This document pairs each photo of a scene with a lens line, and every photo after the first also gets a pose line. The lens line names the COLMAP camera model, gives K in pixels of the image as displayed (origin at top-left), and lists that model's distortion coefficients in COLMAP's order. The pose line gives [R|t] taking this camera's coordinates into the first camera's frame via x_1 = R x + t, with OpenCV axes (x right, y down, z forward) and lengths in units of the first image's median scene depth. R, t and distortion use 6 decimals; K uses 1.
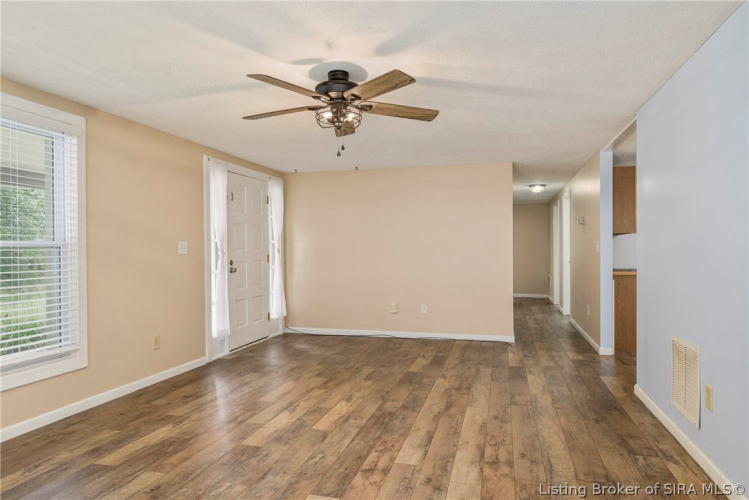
lens RADIAL K [[526.6, 0, 371.6], [0, 526.6, 249.5], [0, 0, 1]] dist [-0.002021, -0.001787]
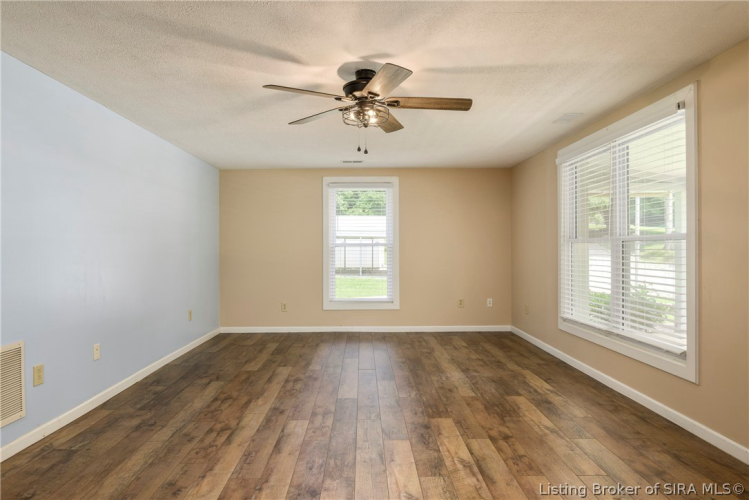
lens RADIAL K [[433.9, 0, 375.5], [0, 433.9, 251.2], [0, 0, 1]] dist [0.002776, 0.000605]
pose [[-0.956028, 0.013262, -0.292975, 0.165008], [0.011826, 0.999908, 0.006670, 0.004396], [0.293037, 0.002912, -0.956097, 1.775234]]
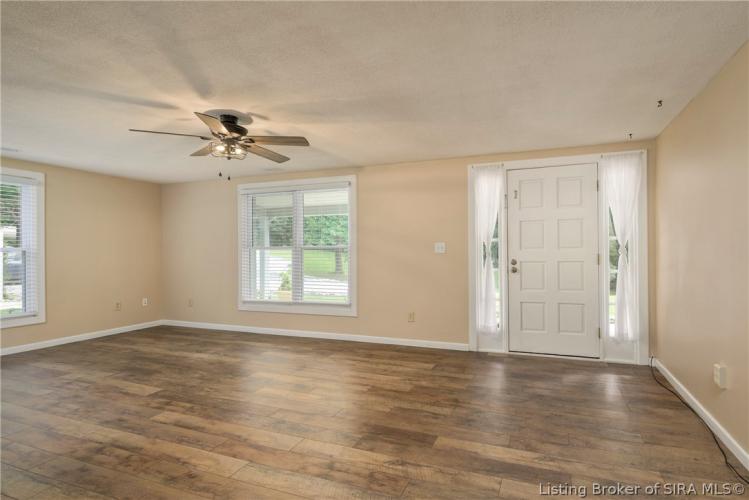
lens RADIAL K [[371.2, 0, 377.3], [0, 371.2, 254.1], [0, 0, 1]] dist [0.001097, 0.000973]
pose [[-0.142278, 0.016028, -0.989697, 0.789529], [0.008360, 0.999853, 0.014991, -0.004076], [0.989791, -0.006141, -0.142391, 1.471206]]
